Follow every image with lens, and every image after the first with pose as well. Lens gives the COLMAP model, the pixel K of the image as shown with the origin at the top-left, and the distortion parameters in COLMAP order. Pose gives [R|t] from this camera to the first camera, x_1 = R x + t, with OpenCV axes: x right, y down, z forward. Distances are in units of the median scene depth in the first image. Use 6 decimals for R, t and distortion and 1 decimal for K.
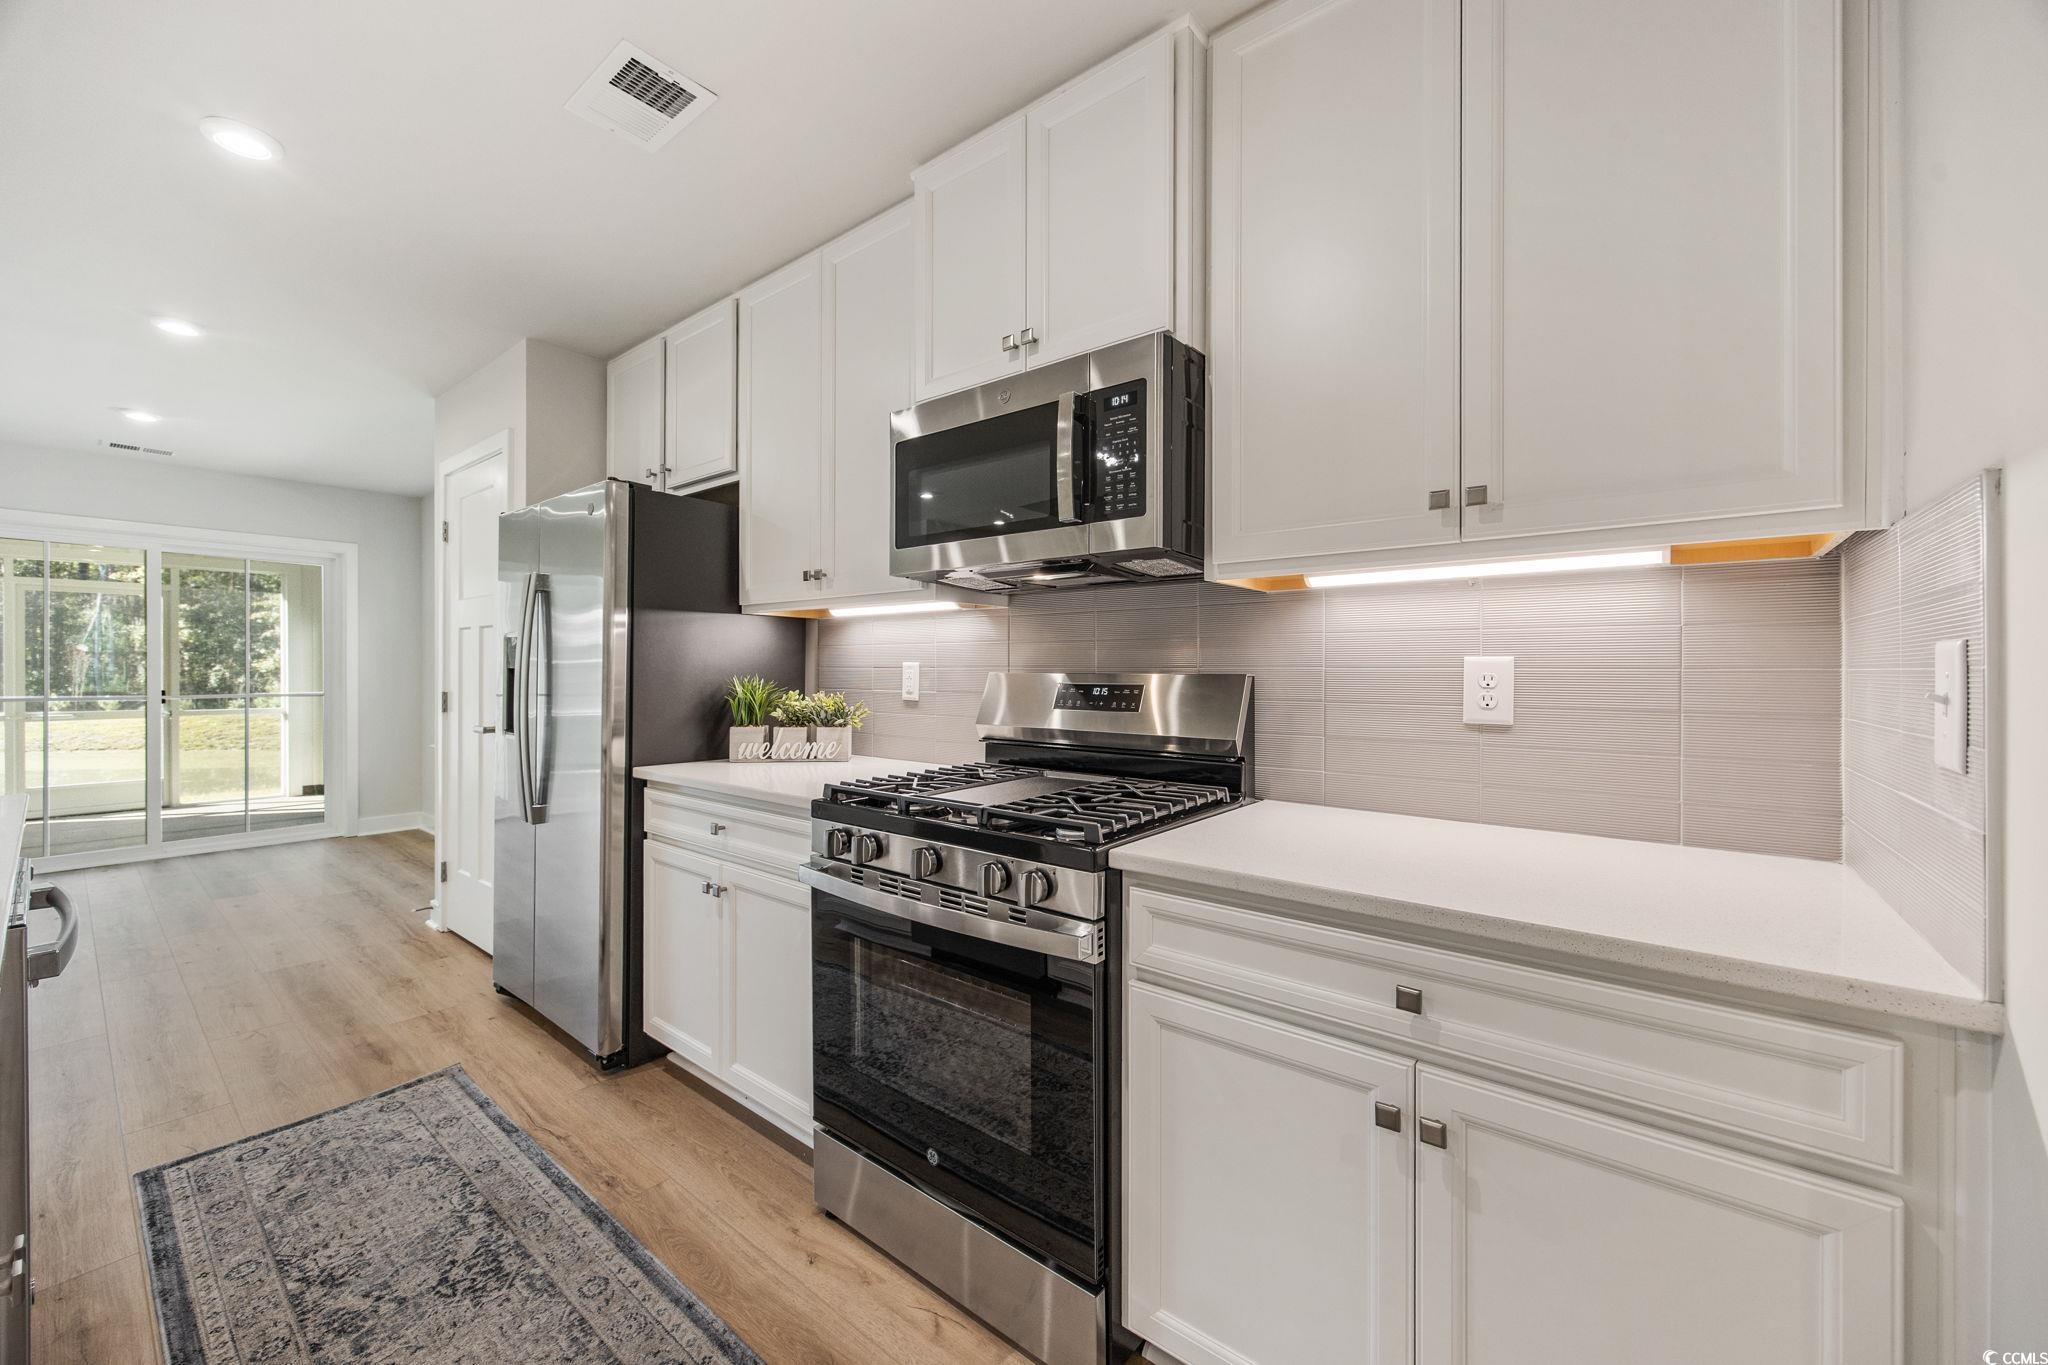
lens RADIAL K [[796.2, 0, 1037.0], [0, 796.2, 669.5], [0, 0, 1]] dist [0.001866, -0.000186]
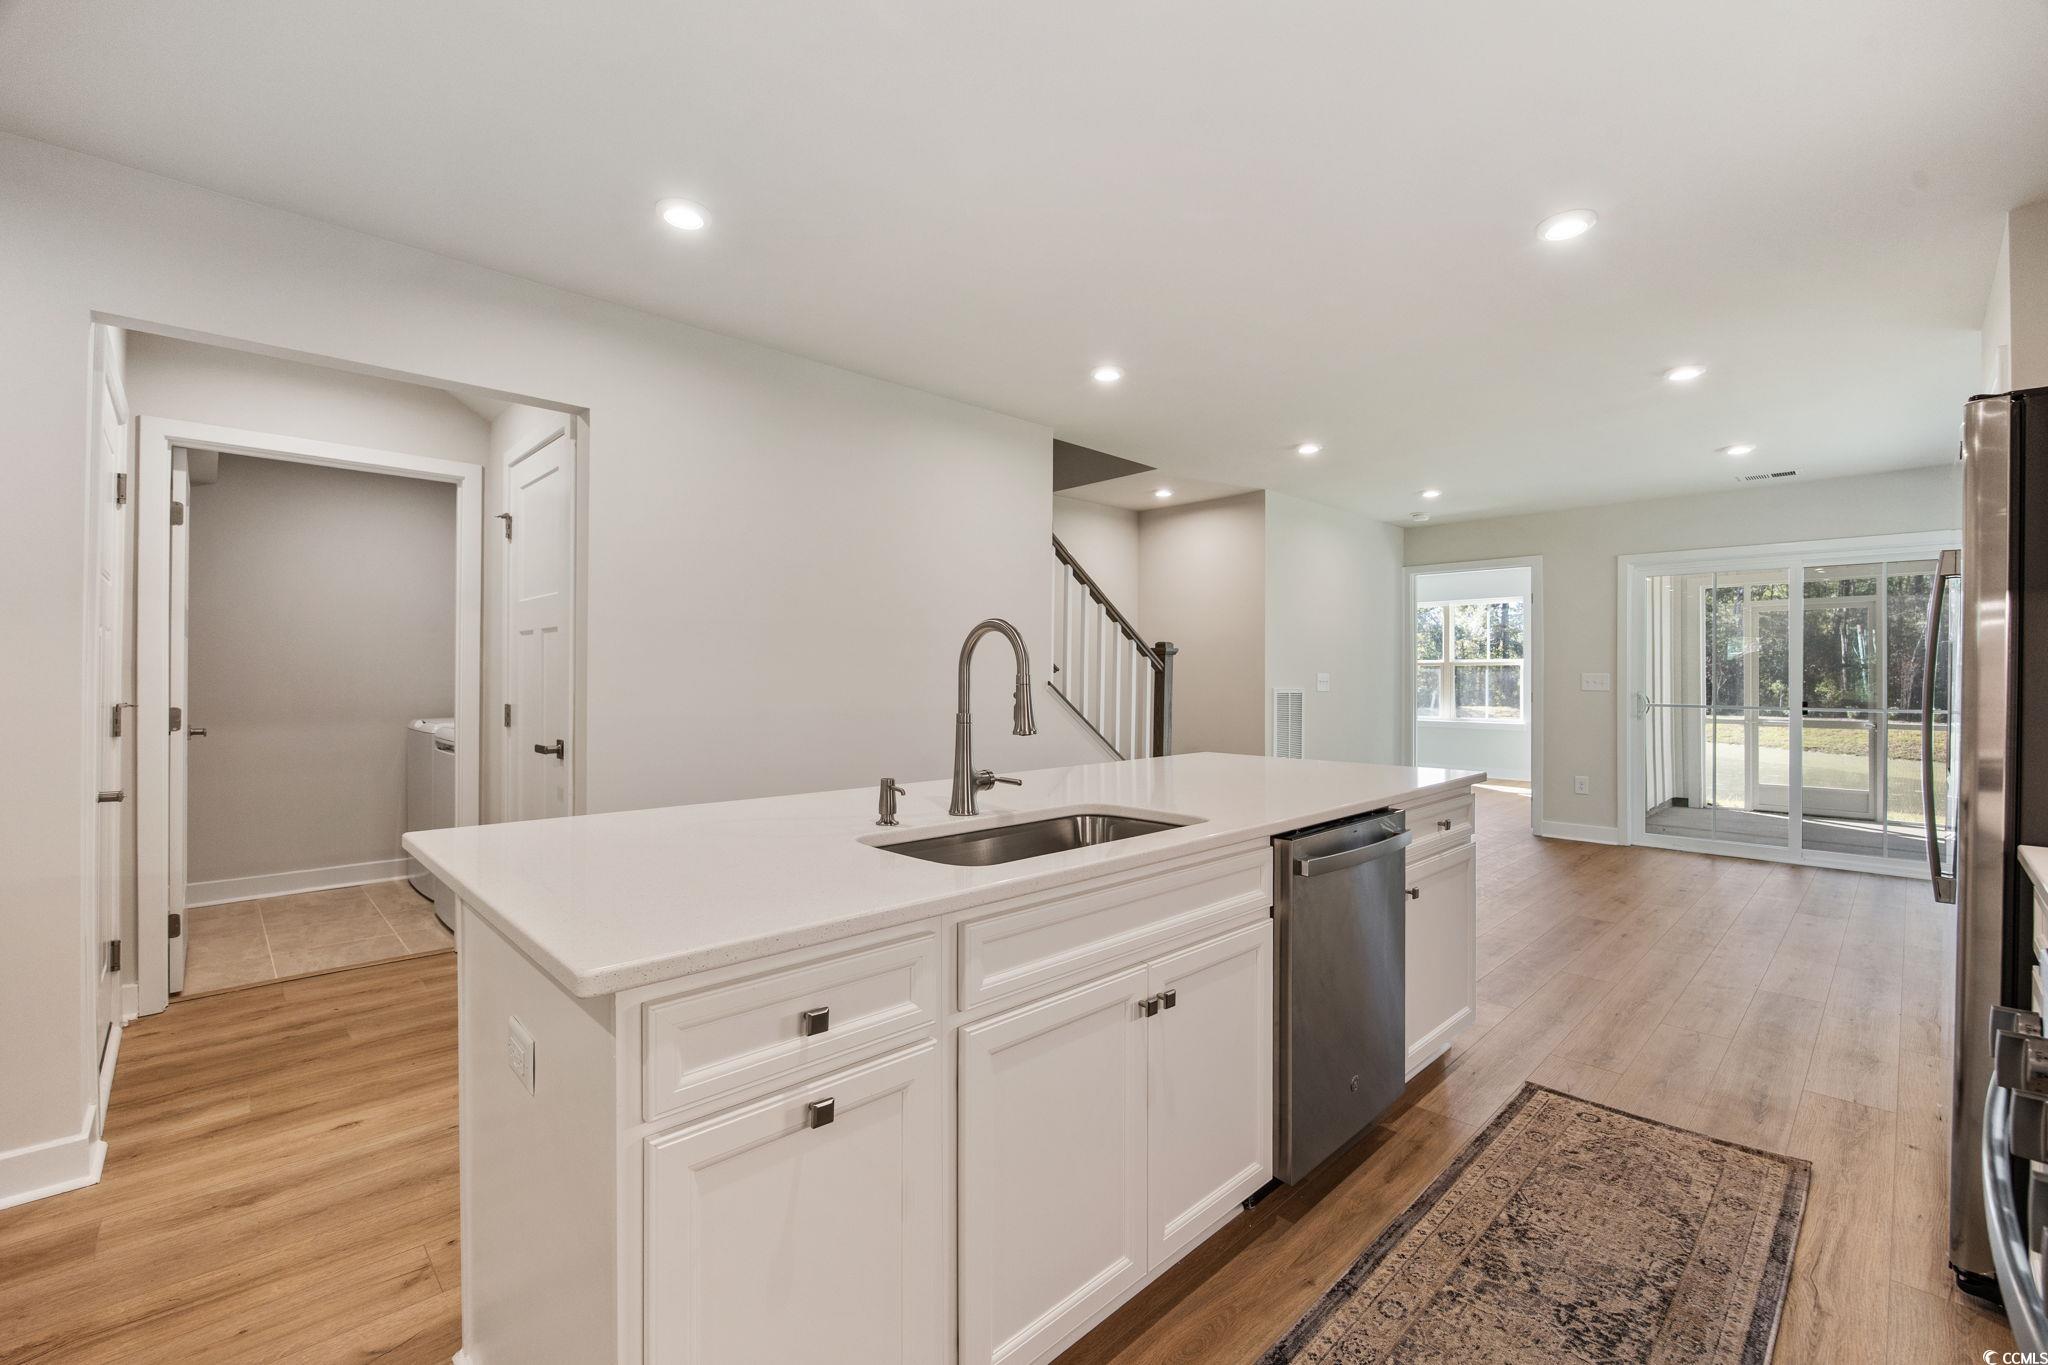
lens RADIAL K [[868.2, 0, 1045.6], [0, 868.2, 673.8], [0, 0, 1]] dist [0.000738, -0.000529]
pose [[-0.112518, -0.001894, -0.993648, 0.316712], [-0.004826, 0.999987, -0.001360, -0.010127], [0.993638, 0.004643, -0.112526, 0.376377]]
